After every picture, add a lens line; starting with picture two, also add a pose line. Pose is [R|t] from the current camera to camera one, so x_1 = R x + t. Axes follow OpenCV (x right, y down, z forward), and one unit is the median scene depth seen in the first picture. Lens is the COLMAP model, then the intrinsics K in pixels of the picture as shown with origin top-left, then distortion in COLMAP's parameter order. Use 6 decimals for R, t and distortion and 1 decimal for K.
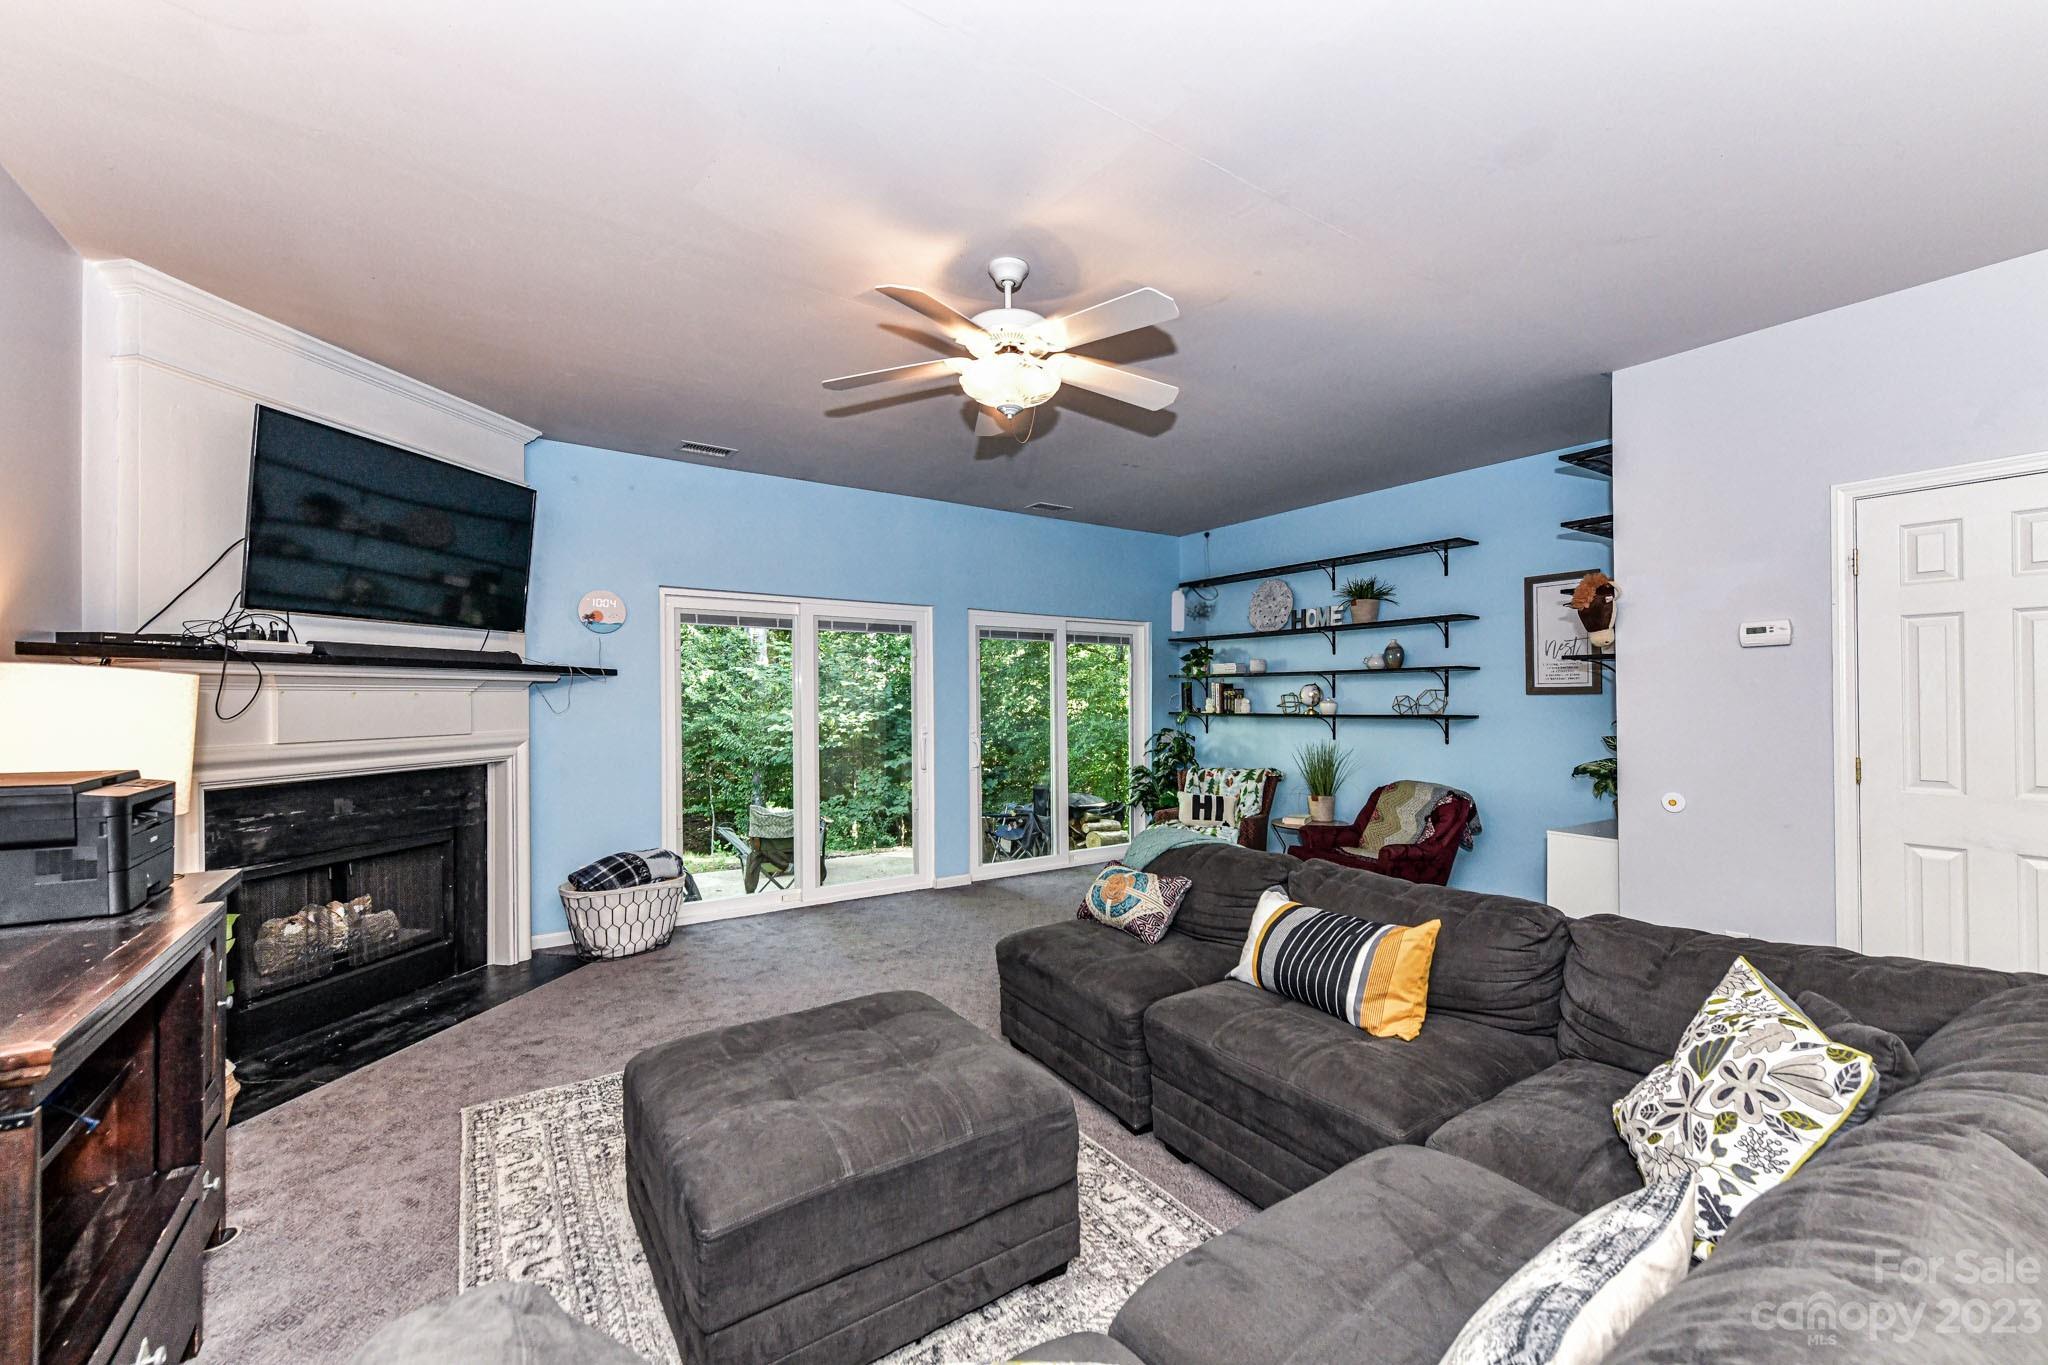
lens RADIAL K [[812.4, 0, 1017.3], [0, 812.4, 701.9], [0, 0, 1]] dist [0.004182, -0.001117]
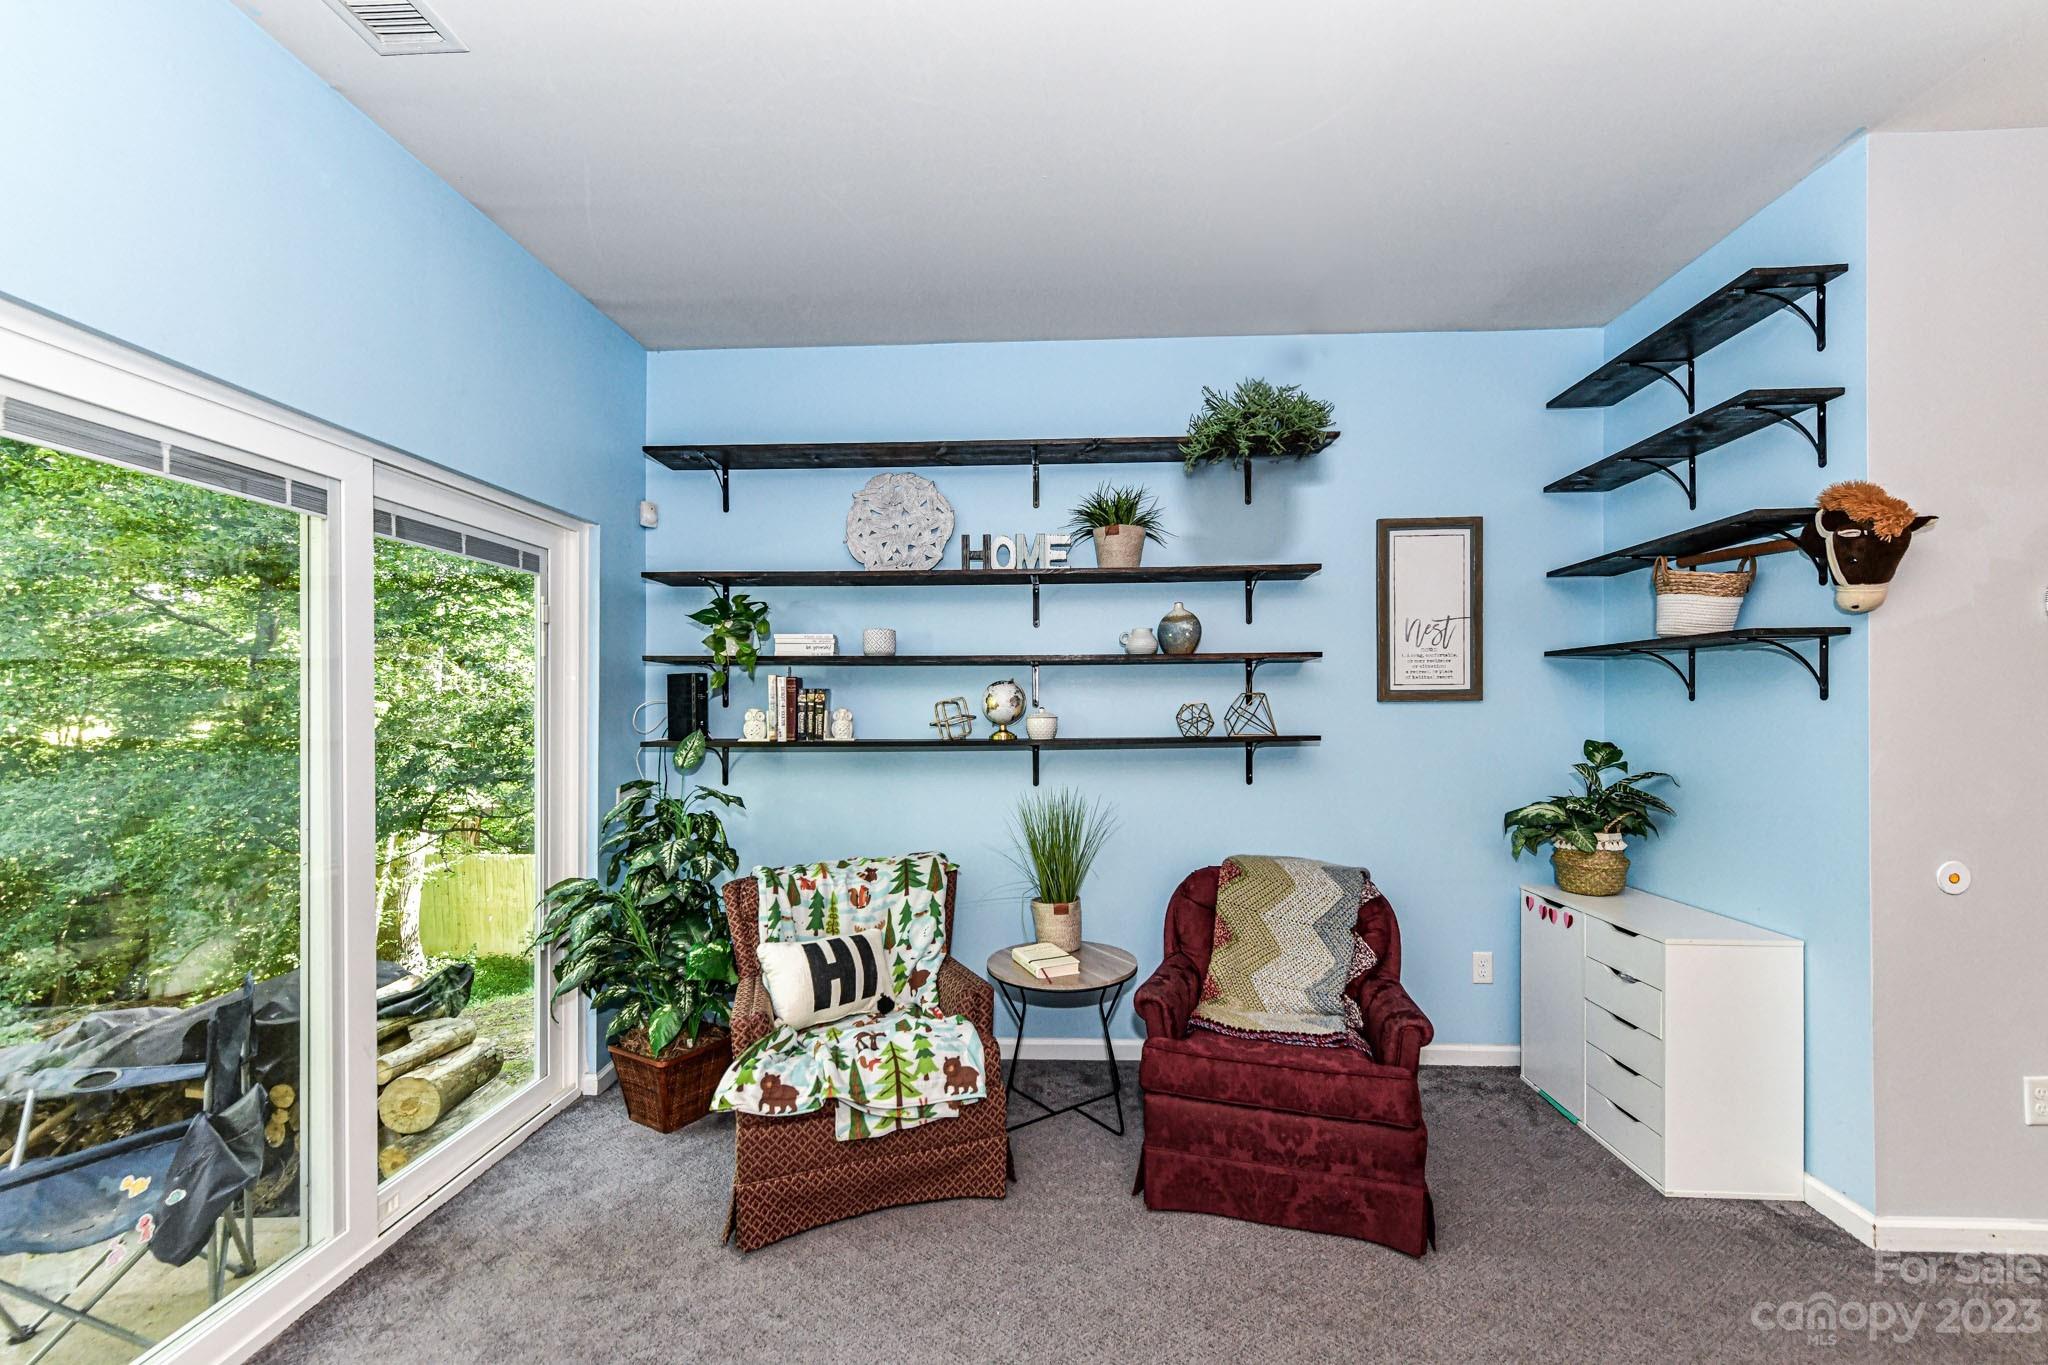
lens RADIAL K [[812.4, 0, 1032.8], [0, 812.4, 709.3], [0, 0, 1]] dist [0.004182, -0.001117]
pose [[0.593820, -0.004030, 0.804588, -0.049530], [0.008479, 0.999963, -0.001250, -0.003679], [-0.804553, 0.007564, 0.593833, 0.771080]]
